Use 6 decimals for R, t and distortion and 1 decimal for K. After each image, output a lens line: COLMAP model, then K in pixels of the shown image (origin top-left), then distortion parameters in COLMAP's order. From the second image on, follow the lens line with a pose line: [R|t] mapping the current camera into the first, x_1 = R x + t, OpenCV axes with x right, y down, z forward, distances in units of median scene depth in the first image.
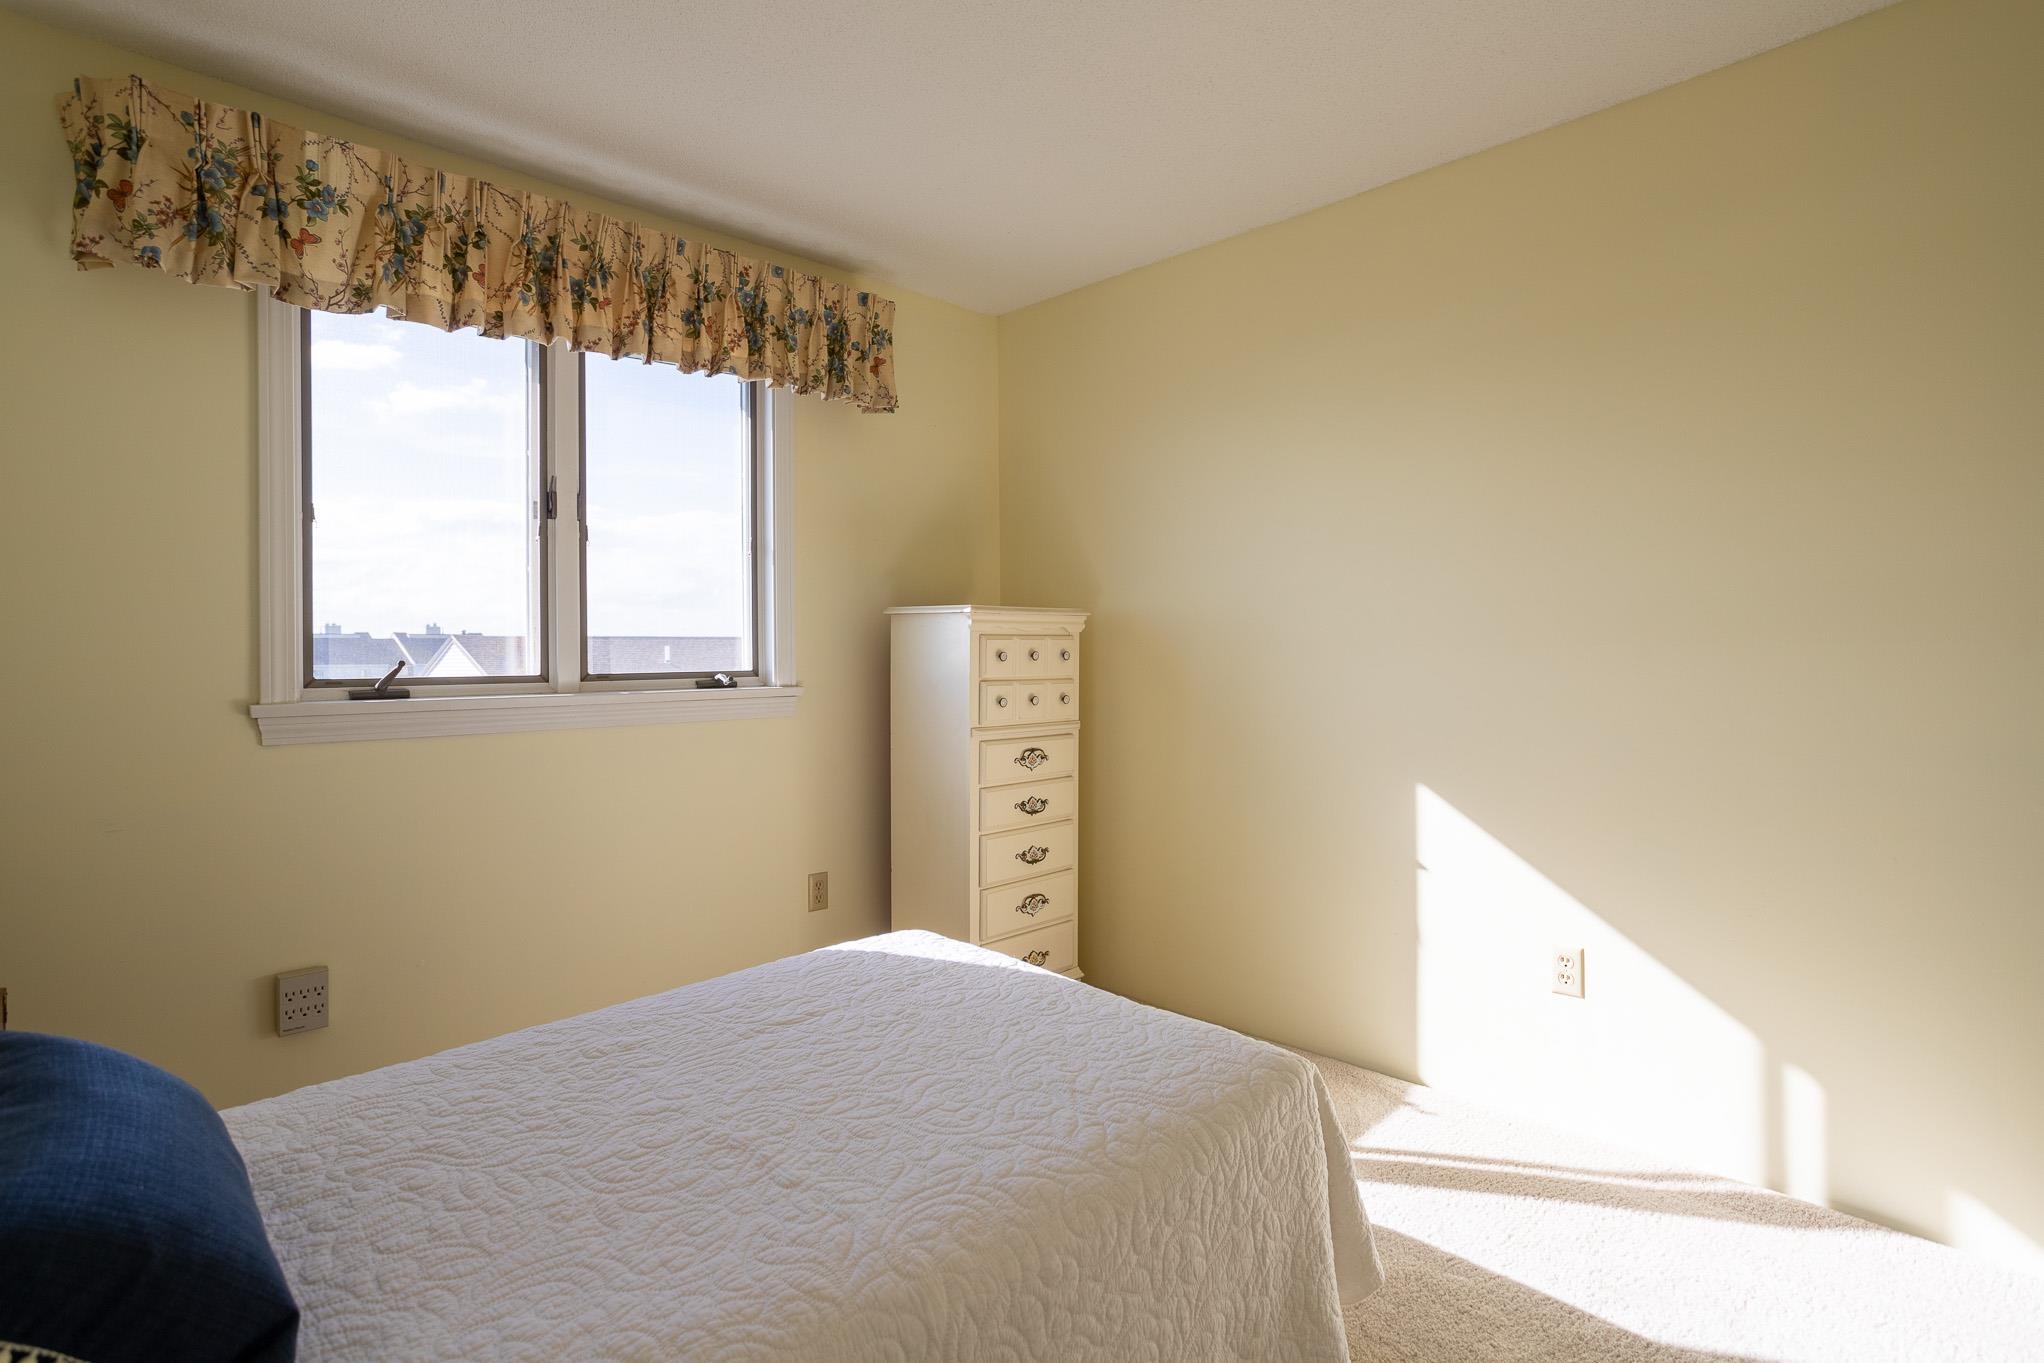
lens RADIAL K [[1033.7, 0, 1038.0], [0, 1033.7, 659.8], [0, 0, 1]] dist [-0.040580, 0.026813]
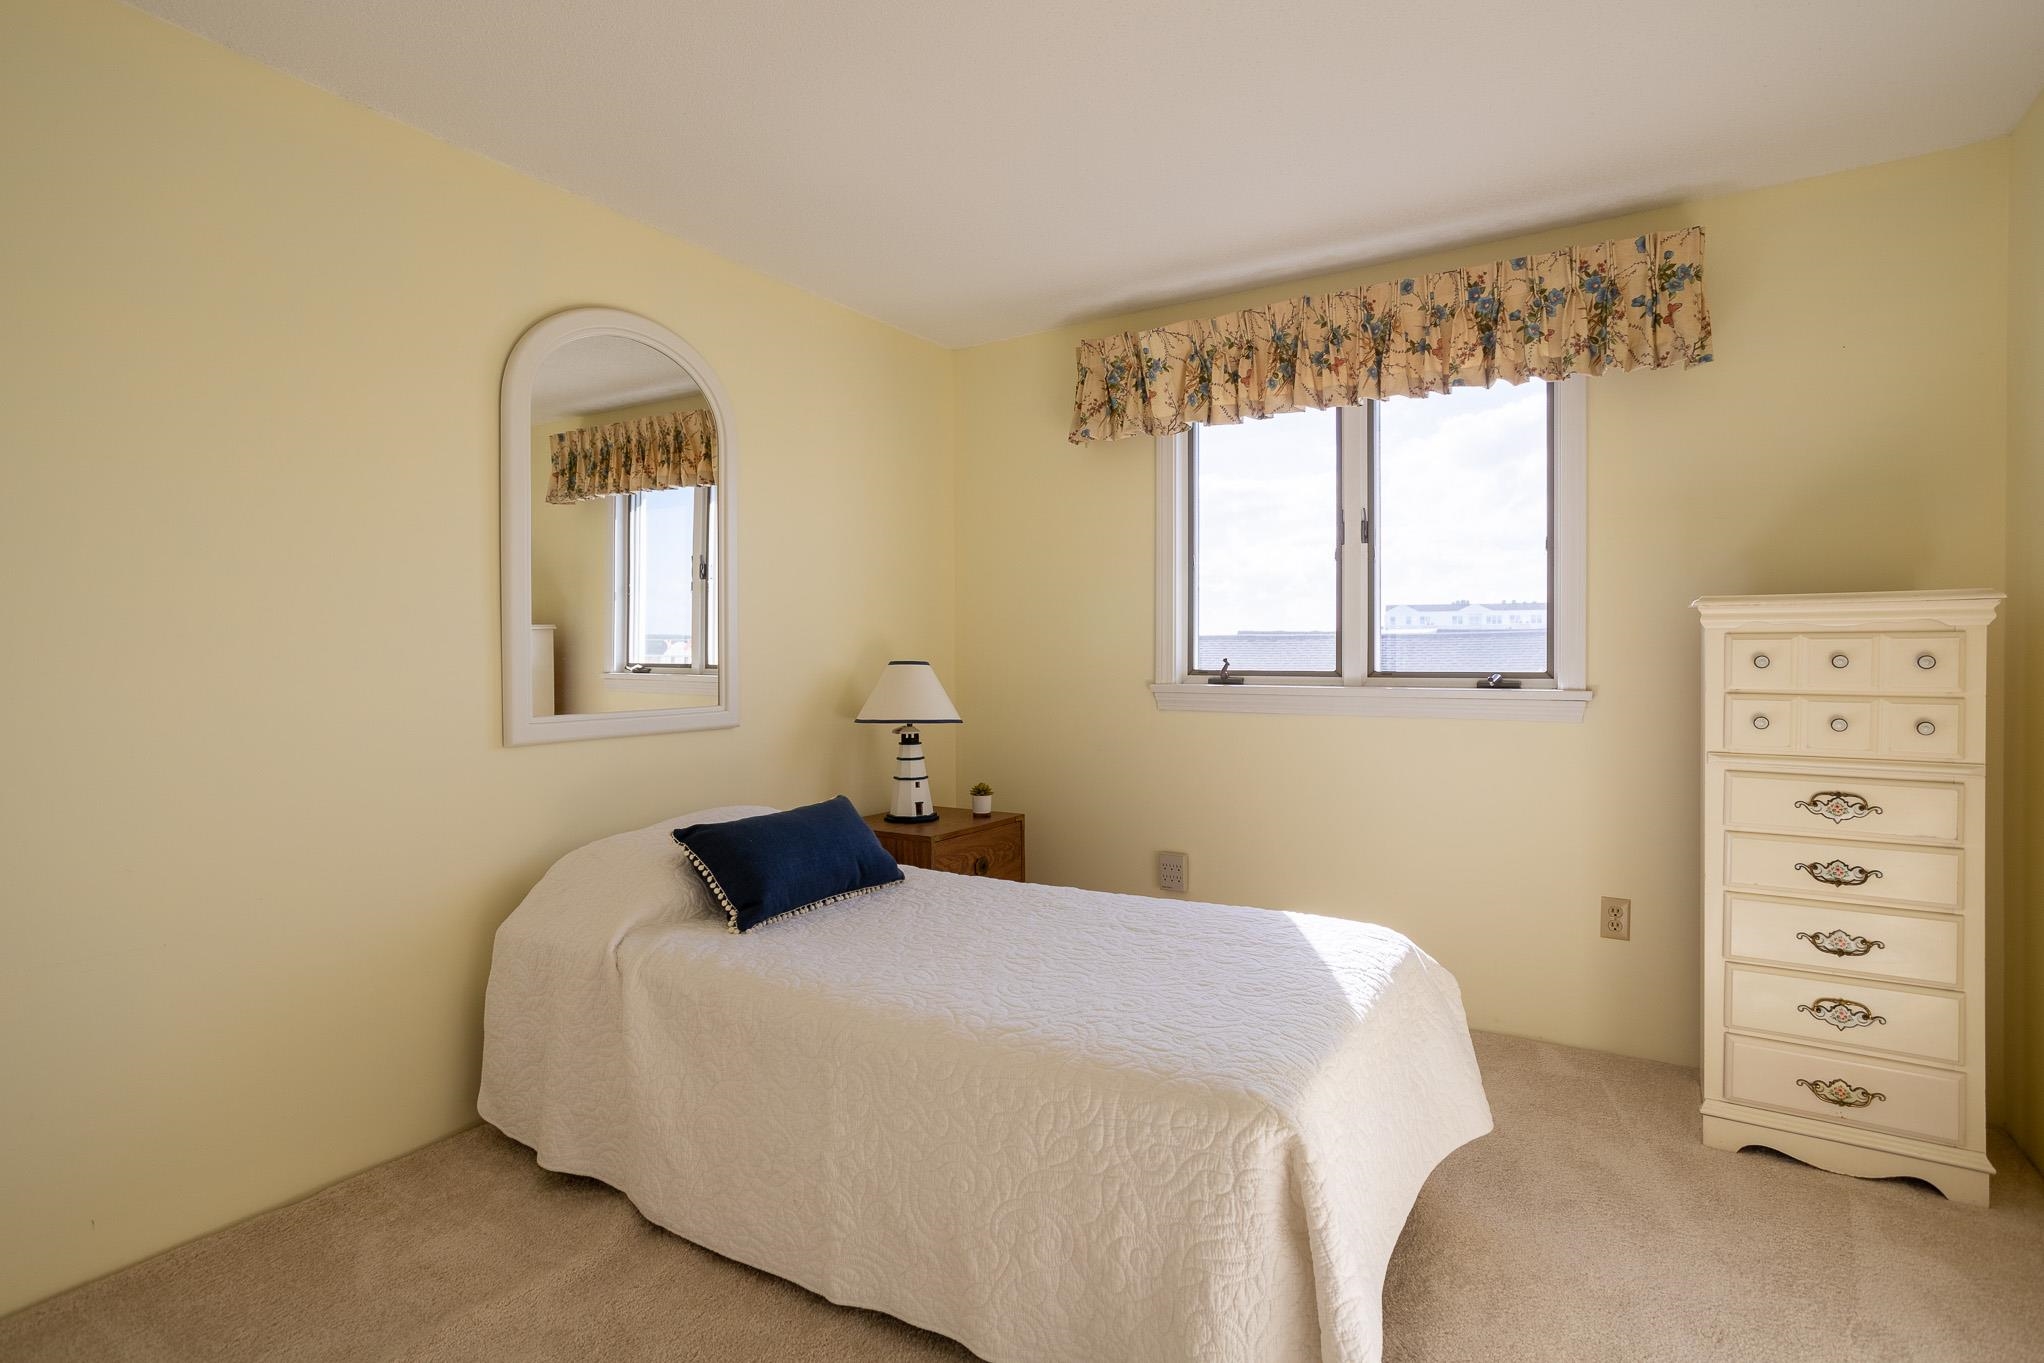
lens RADIAL K [[1033.7, 0, 1014.8], [0, 1033.7, 676.0], [0, 0, 1]] dist [-0.040580, 0.026813]
pose [[0.198750, 0.028713, -0.979630, 0.665232], [-0.006856, 0.999587, 0.027907, -0.010917], [0.980026, 0.001169, 0.198865, 0.365293]]
